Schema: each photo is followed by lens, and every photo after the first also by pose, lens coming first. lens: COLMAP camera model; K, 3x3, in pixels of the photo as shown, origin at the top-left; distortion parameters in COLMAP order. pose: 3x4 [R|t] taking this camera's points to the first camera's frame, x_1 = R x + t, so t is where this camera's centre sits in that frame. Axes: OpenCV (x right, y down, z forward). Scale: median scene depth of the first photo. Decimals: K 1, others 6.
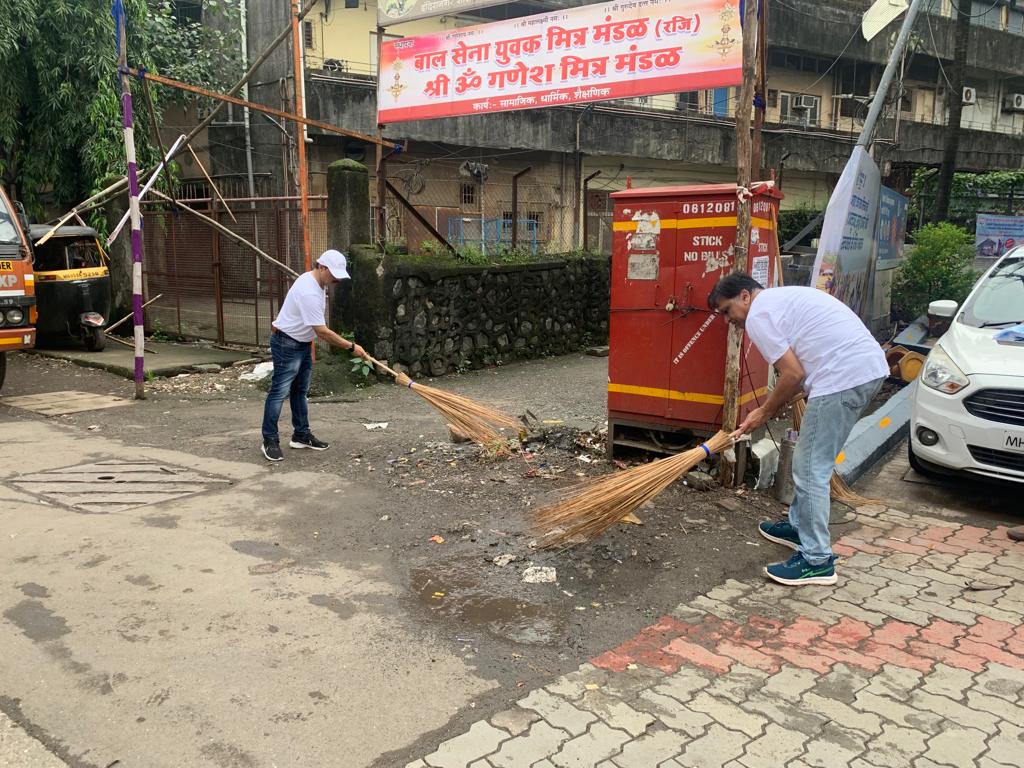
lens RADIAL K [[796.1, 0, 512.0], [0, 796.1, 384.0], [0, 0, 1]] dist [0.034889, -0.039121]
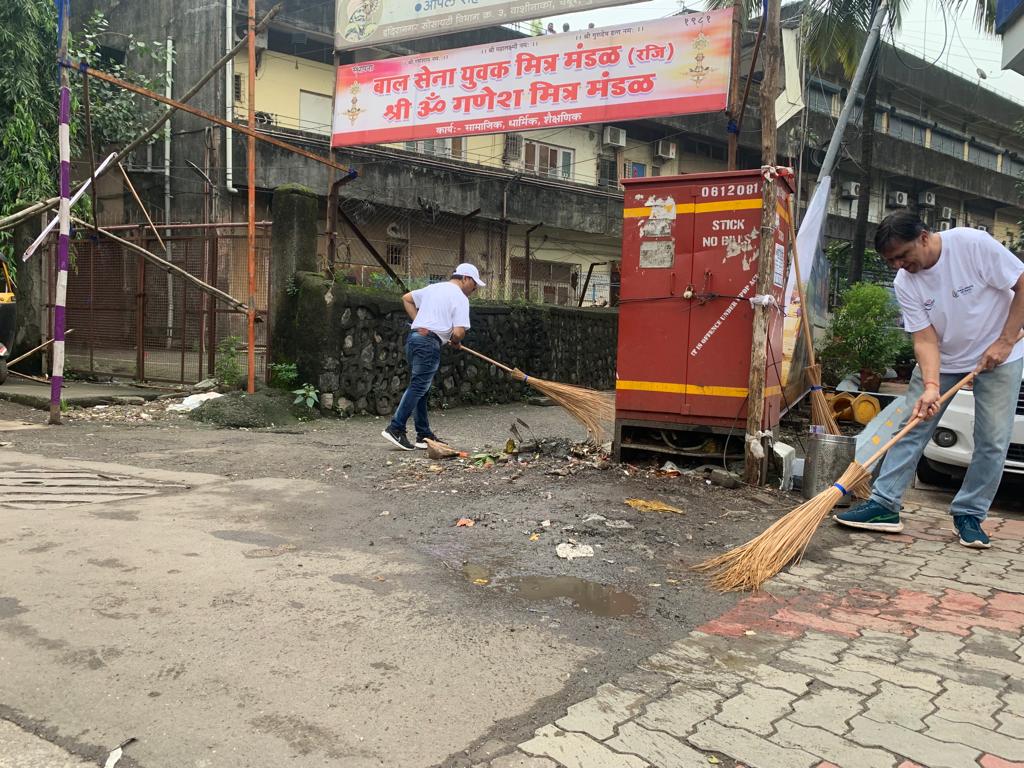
lens RADIAL K [[796.1, 0, 512.0], [0, 796.1, 384.0], [0, 0, 1]] dist [0.034889, -0.039121]
pose [[0.992820, 0.019182, 0.118073, -0.073000], [-0.006945, 0.994637, -0.103190, 0.066555], [-0.119419, 0.101629, 0.987629, 0.064504]]
